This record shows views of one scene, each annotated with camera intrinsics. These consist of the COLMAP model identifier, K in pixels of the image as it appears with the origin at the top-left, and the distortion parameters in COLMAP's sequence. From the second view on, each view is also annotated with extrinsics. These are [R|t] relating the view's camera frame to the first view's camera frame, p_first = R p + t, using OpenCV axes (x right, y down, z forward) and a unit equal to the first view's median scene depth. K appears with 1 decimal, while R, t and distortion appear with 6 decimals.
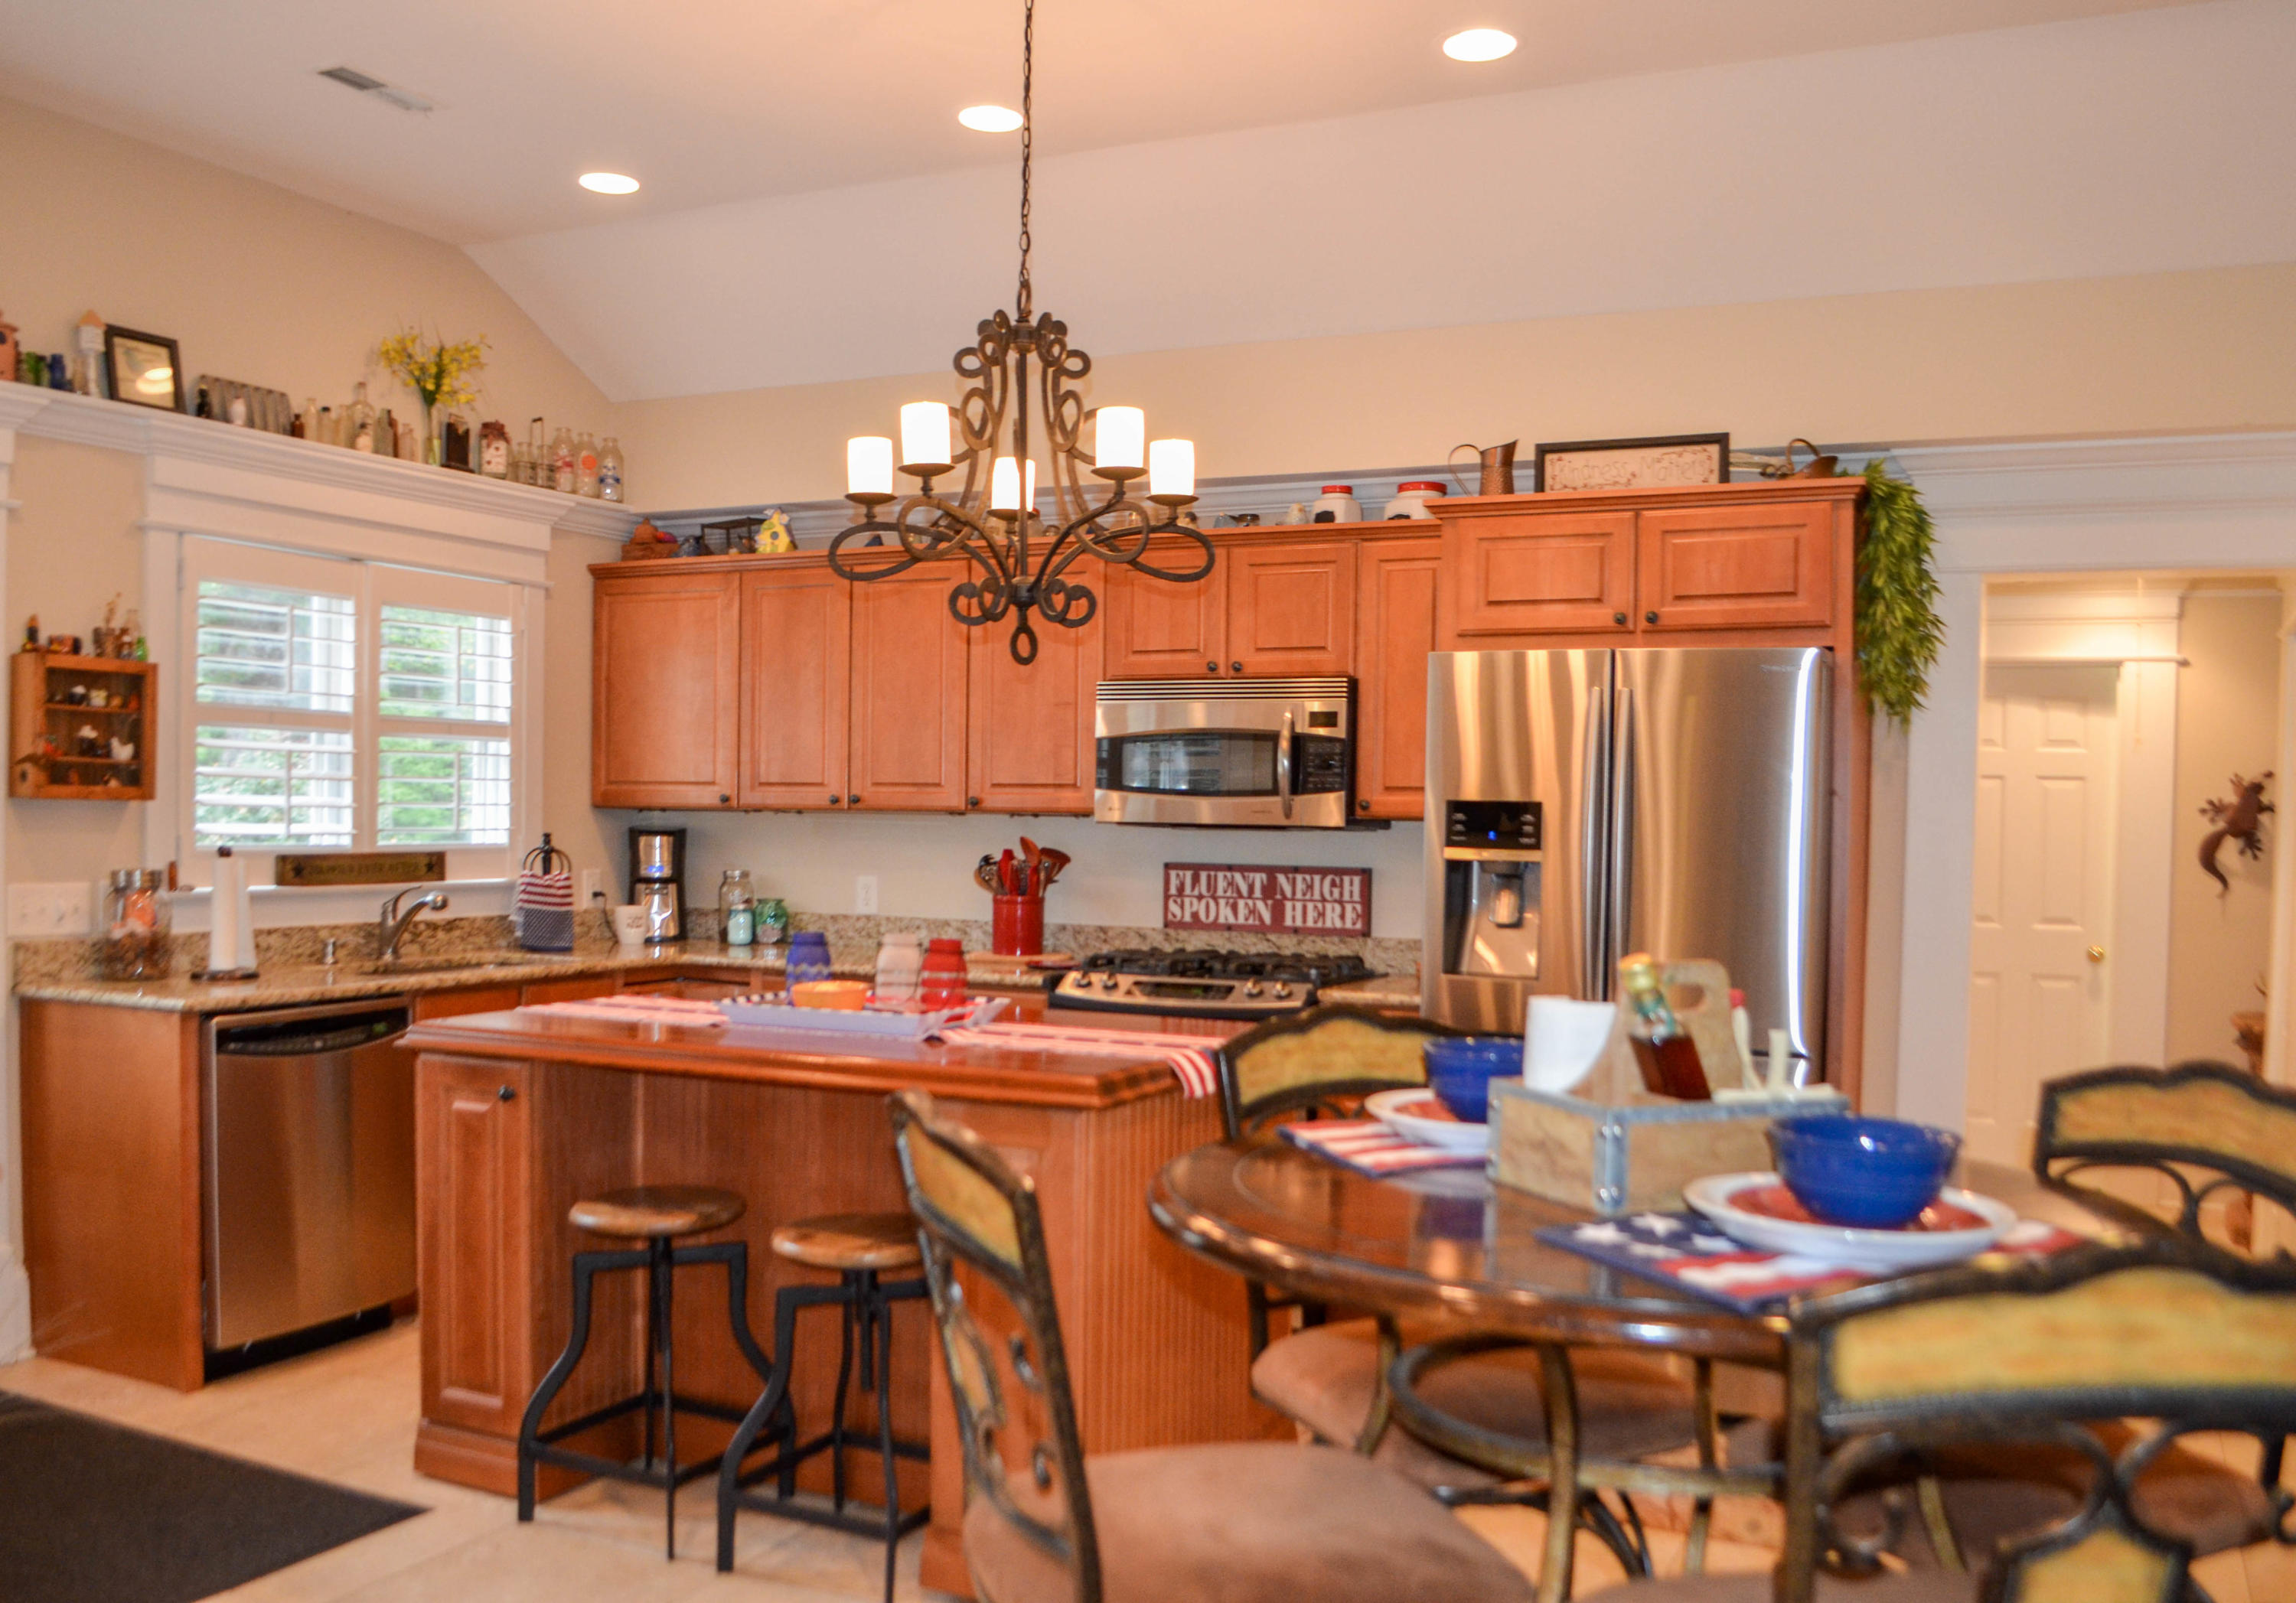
lens RADIAL K [[1898.4, 0, 1176.6], [0, 1898.4, 854.6], [0, 0, 1]] dist [-0.070890, -0.006147]
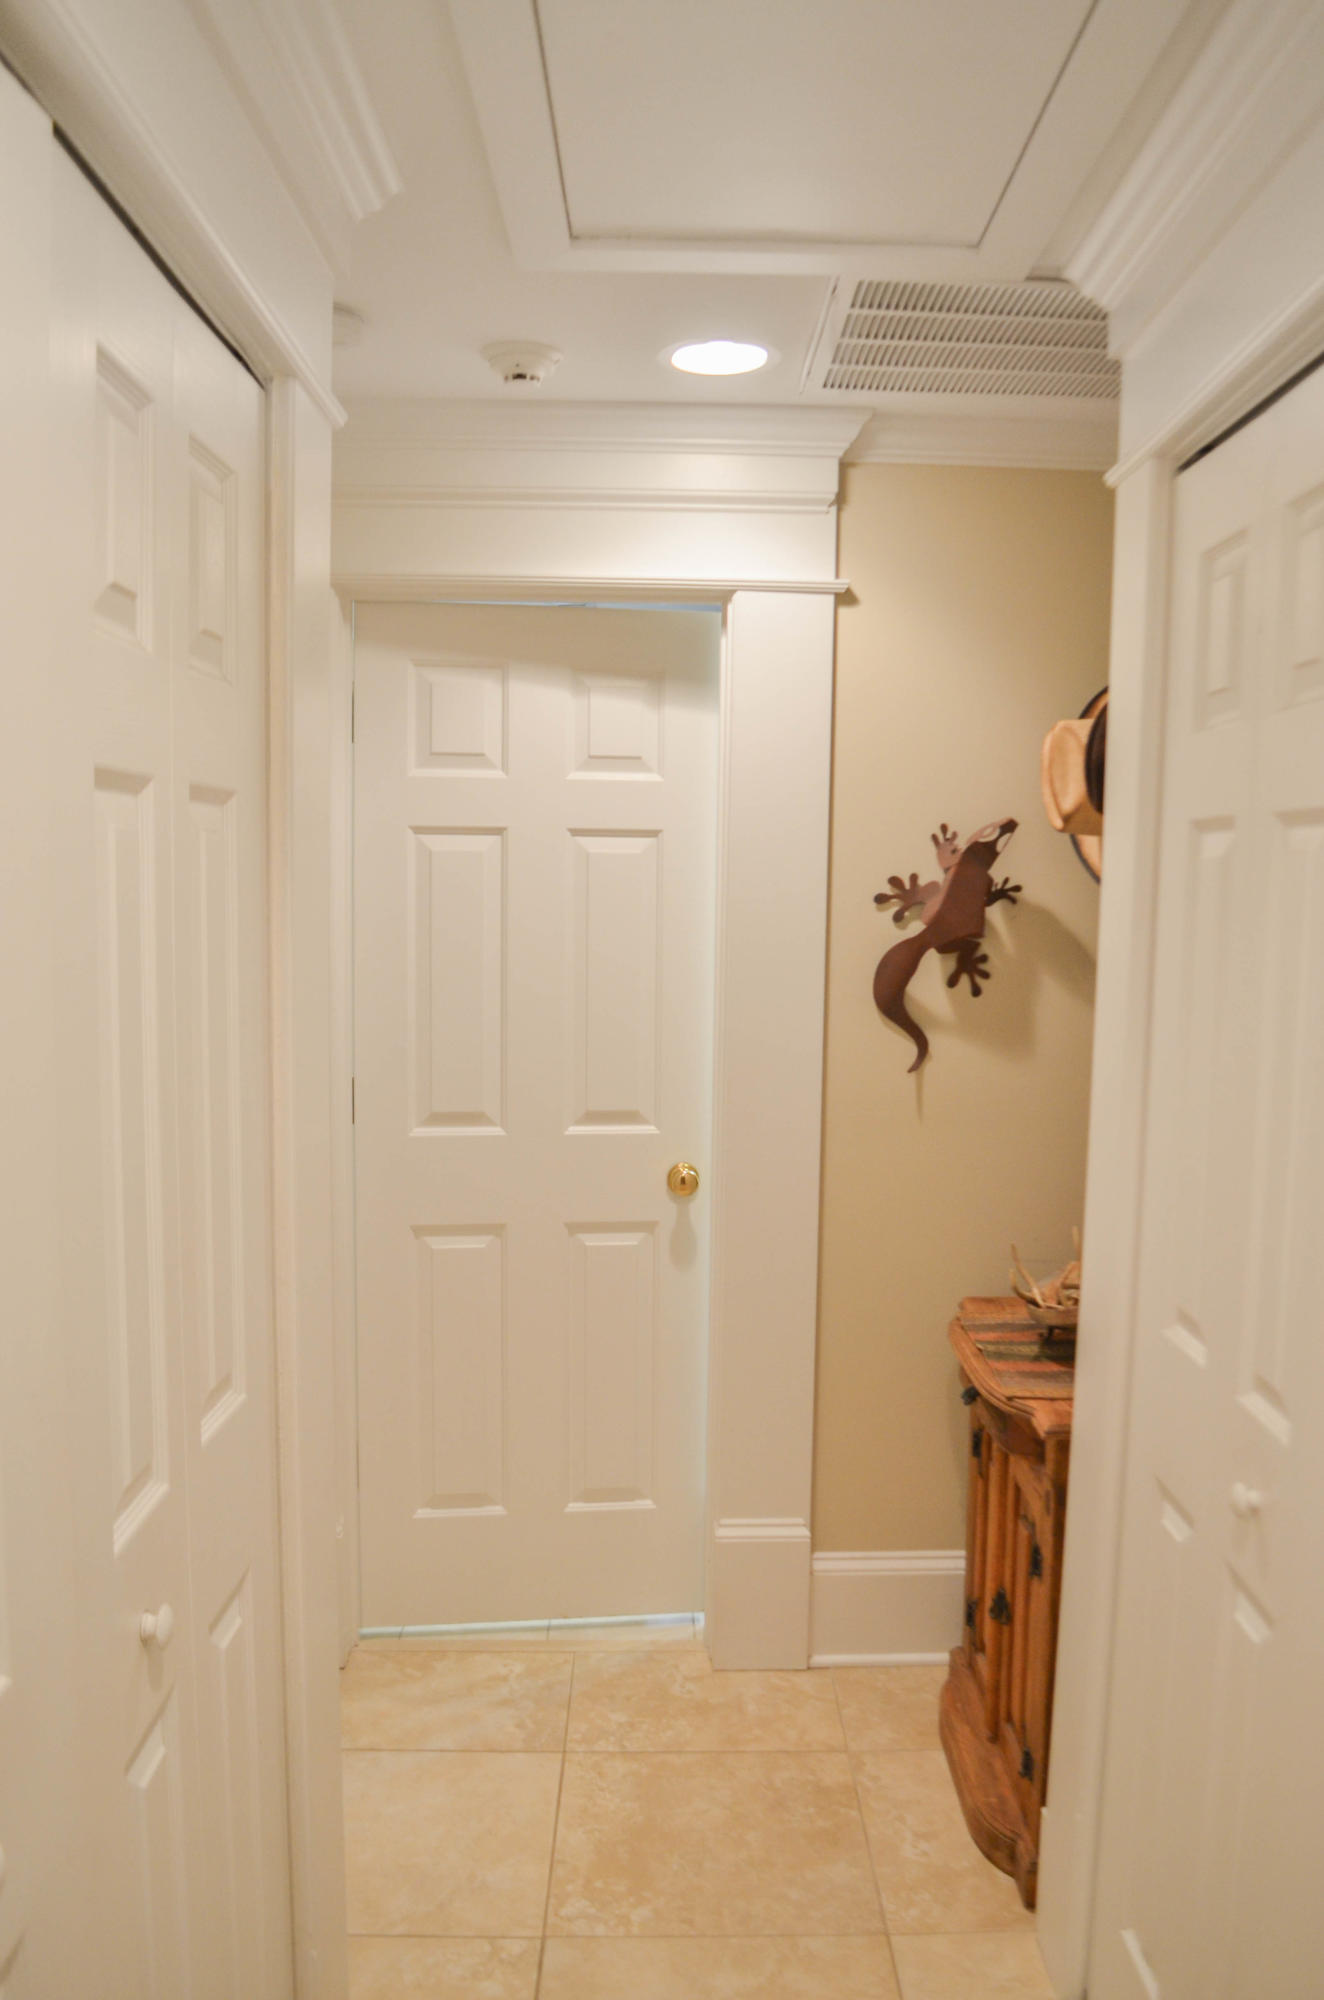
lens RADIAL K [[1563.0, 0, 650.2], [0, 1563.0, 1004.4], [0, 0, 1]] dist [-0.076526, 0.008228]
pose [[0.905008, -0.043053, 0.423210, 0.431757], [0.012662, 0.997151, 0.074363, -0.036899], [-0.425206, -0.061940, 0.902975, 0.876363]]
